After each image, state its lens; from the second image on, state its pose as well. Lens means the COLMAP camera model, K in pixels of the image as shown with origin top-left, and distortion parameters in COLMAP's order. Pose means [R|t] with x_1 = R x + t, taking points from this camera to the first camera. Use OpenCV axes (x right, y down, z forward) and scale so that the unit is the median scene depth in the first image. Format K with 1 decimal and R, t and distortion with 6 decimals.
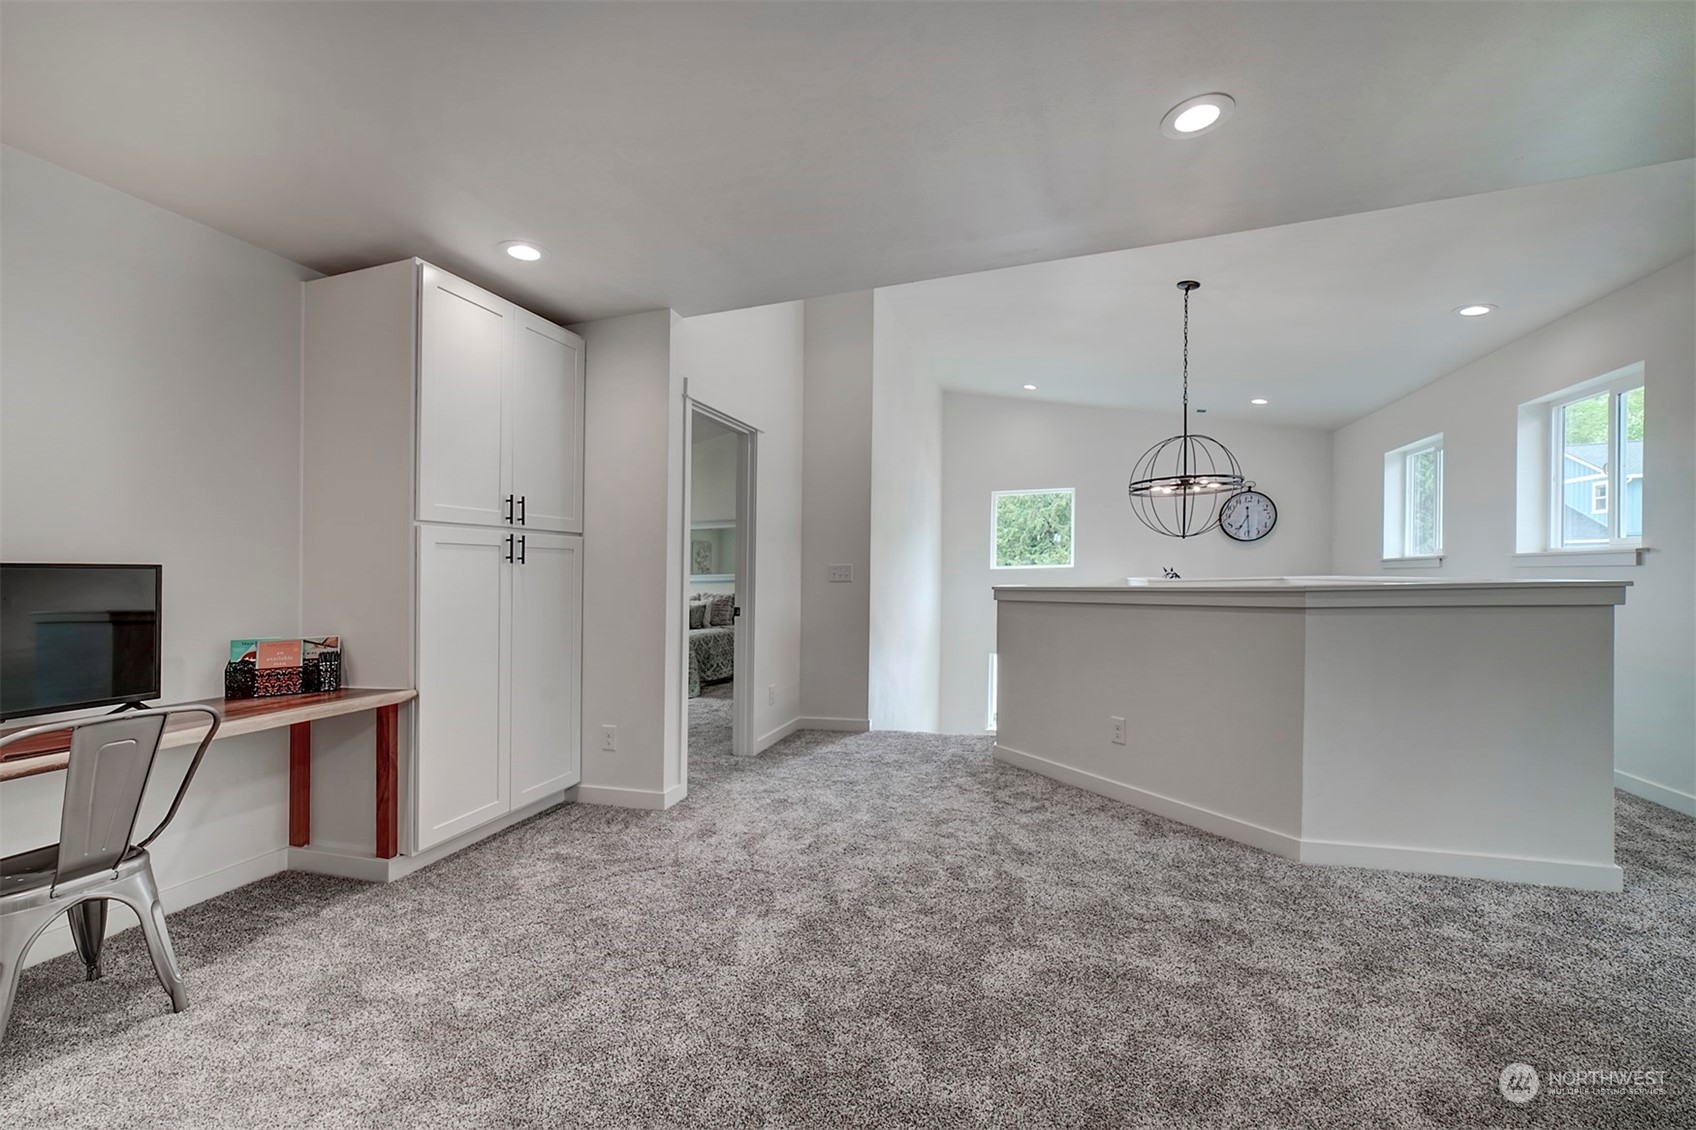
lens RADIAL K [[677.2, 0, 848.0], [0, 677.2, 565.0], [0, 0, 1]] dist [-0.001274, -0.000391]
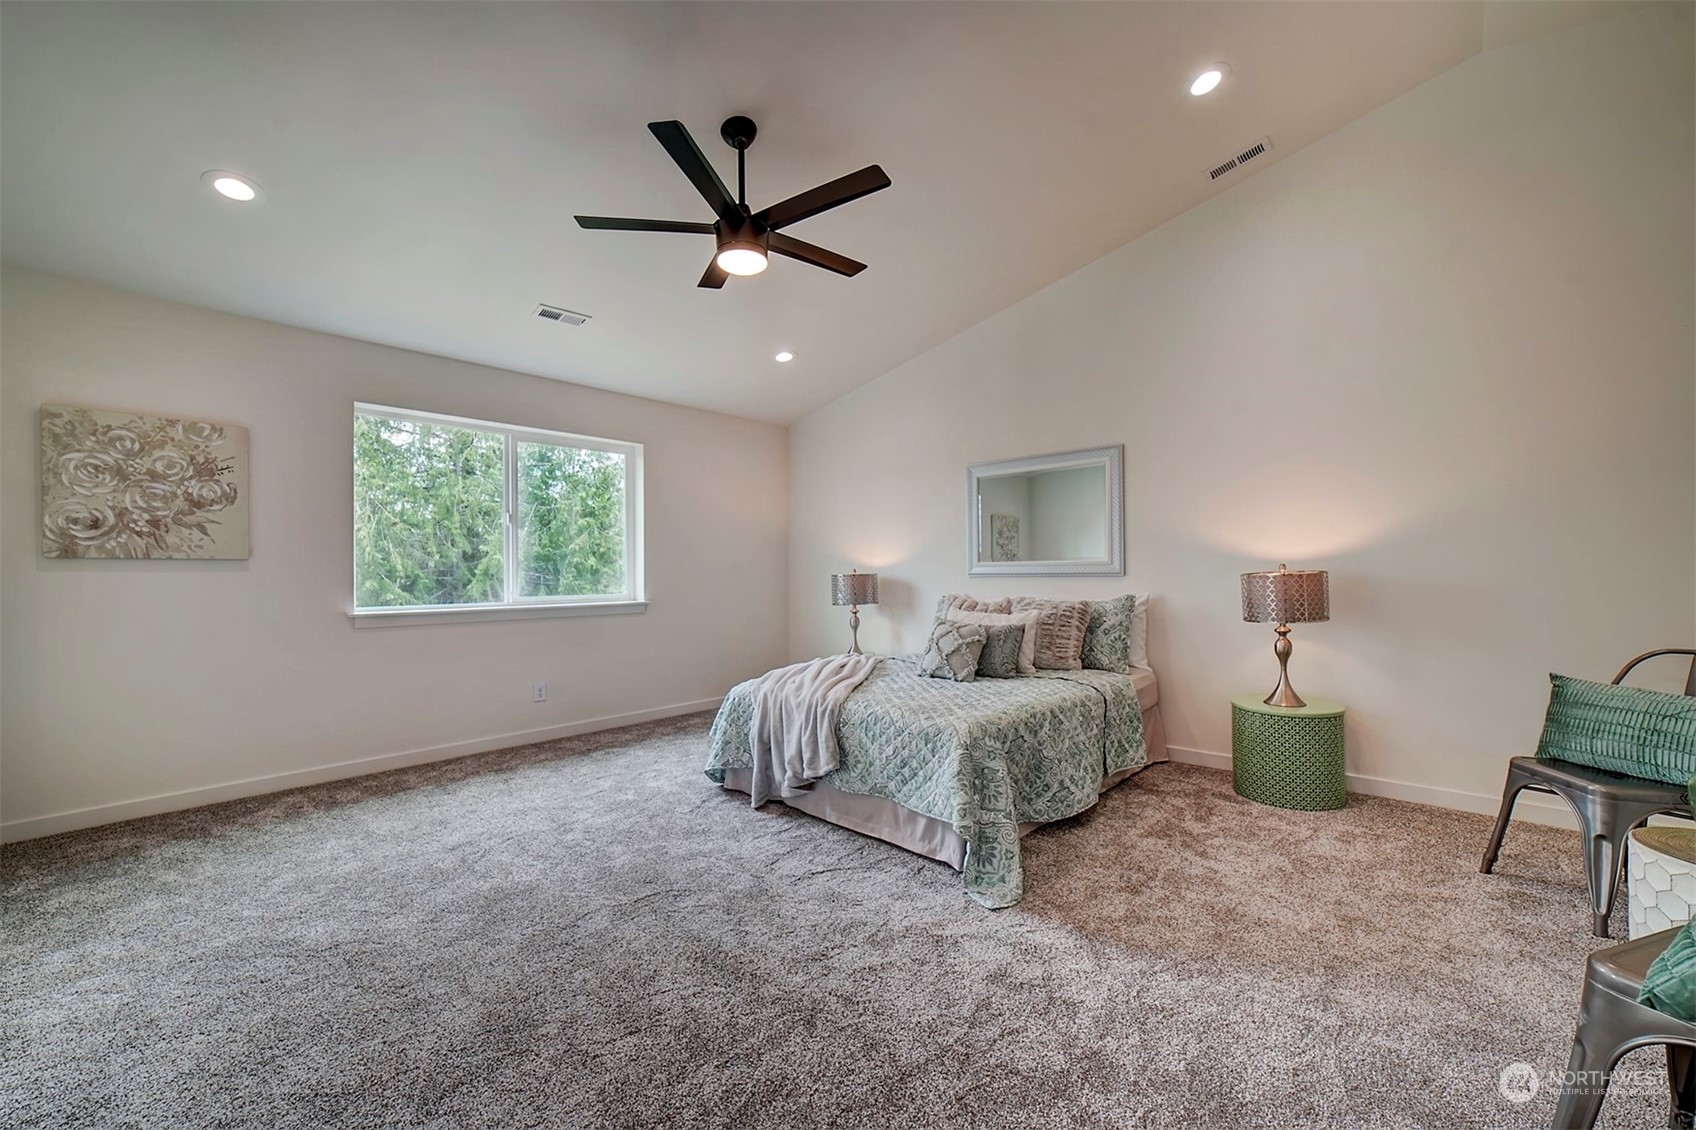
lens RADIAL K [[677.2, 0, 848.0], [0, 677.2, 565.0], [0, 0, 1]] dist [-0.001274, -0.000391]
pose [[0.906869, -0.012072, -0.421240, -0.136010], [0.019388, 0.999726, 0.013091, 0.009623], [0.420967, -0.020039, 0.906855, 0.582013]]
